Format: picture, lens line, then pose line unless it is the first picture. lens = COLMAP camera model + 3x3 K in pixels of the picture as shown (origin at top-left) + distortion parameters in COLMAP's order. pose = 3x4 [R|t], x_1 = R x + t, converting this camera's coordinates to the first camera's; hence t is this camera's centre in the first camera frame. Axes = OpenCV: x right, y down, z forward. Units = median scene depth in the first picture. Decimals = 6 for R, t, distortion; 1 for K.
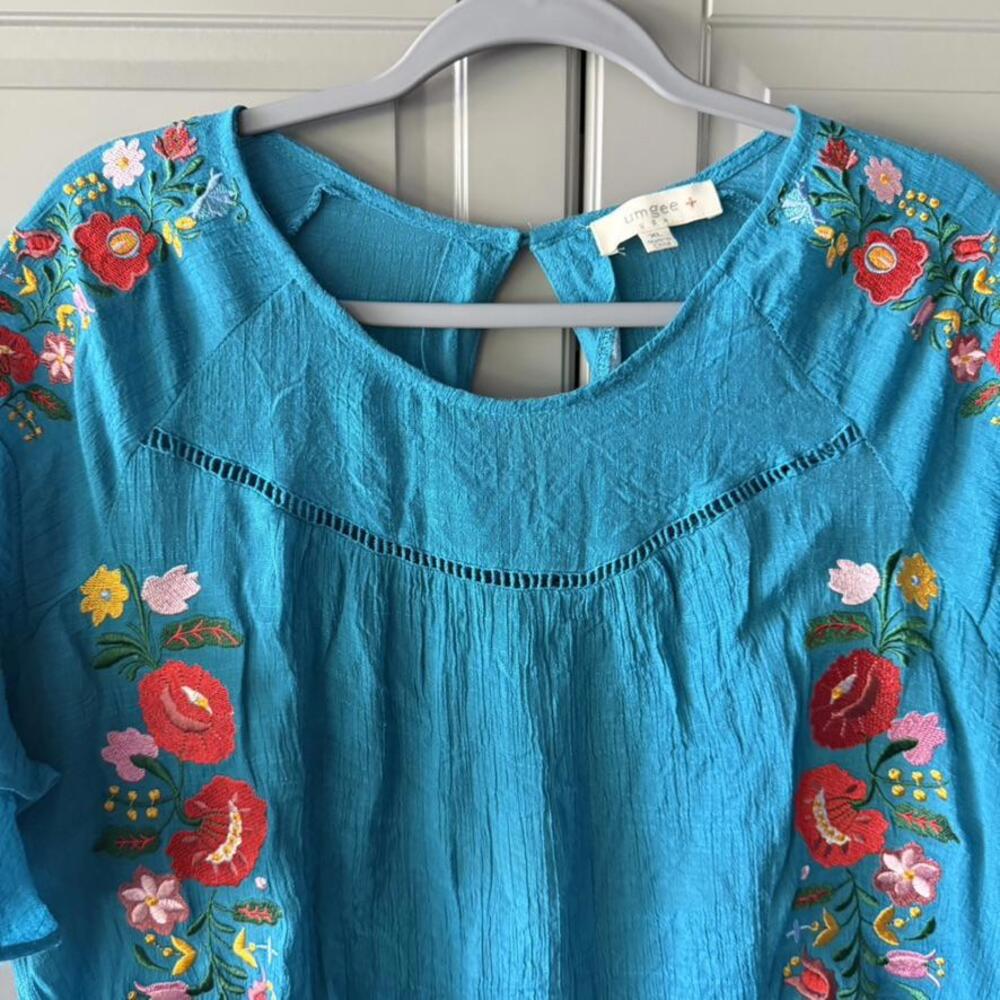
lens RADIAL K [[953.5, 0, 500.0], [0, 953.5, 500.0], [0, 0, 1]] dist [0.135234, -0.336424]
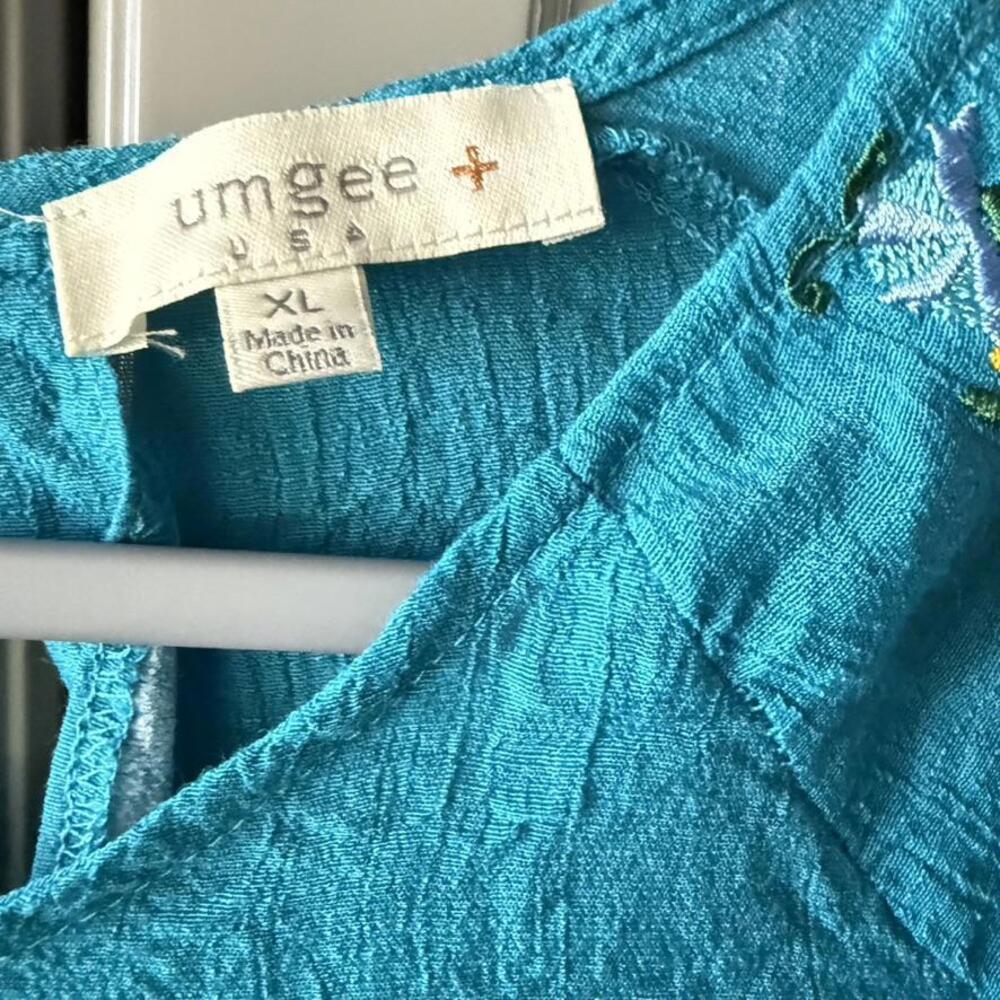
lens RADIAL K [[970.4, 0, 499.6], [0, 970.4, 442.5], [0, 0, 1]] dist [0.002788, -0.005338]
pose [[0.992730, 0.082083, 0.088029, 0.185868], [-0.086386, 0.995188, 0.046233, -0.250065], [-0.083811, -0.053501, 0.995044, 0.753666]]
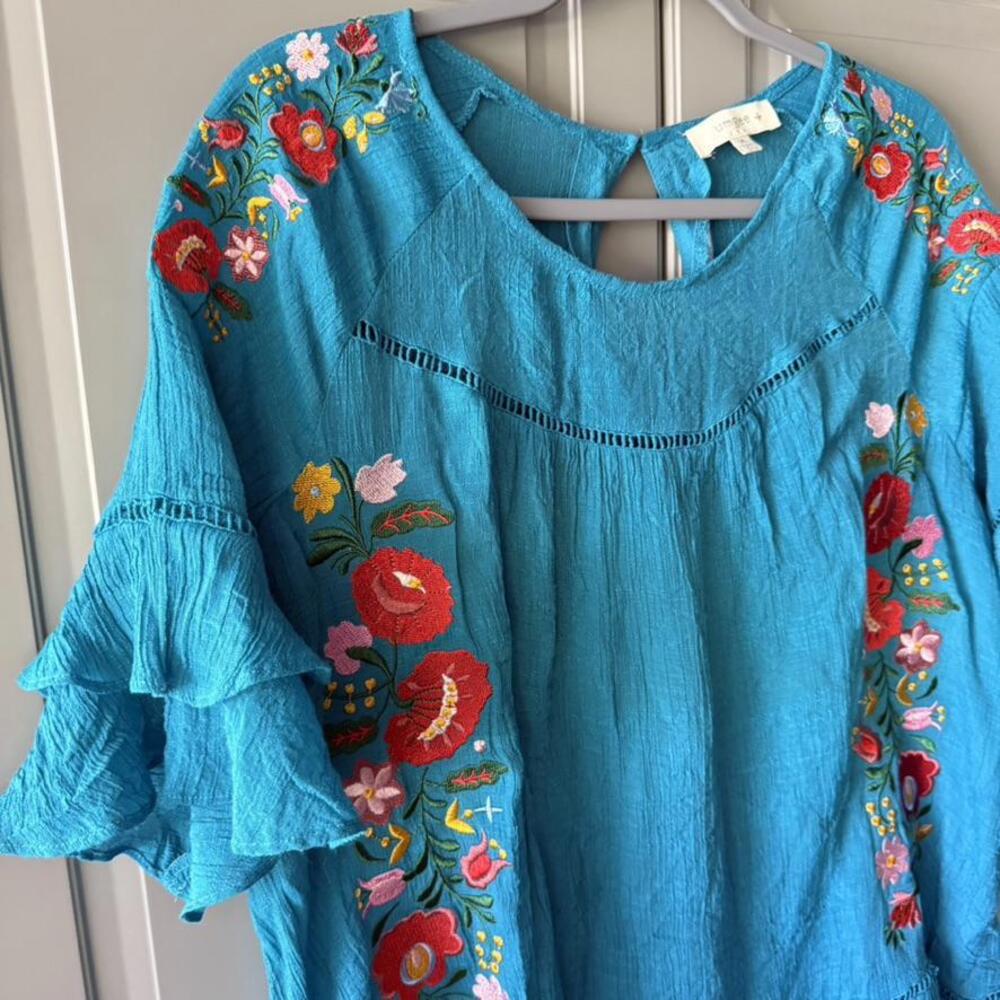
lens RADIAL K [[953.5, 0, 500.0], [0, 953.5, 500.0], [0, 0, 1]] dist [0.135234, -0.336424]
pose [[0.920653, -0.115025, 0.373051, -0.604330], [0.114022, 0.993168, 0.024836, 0.104144], [-0.373359, 0.019671, 0.927479, -0.000915]]
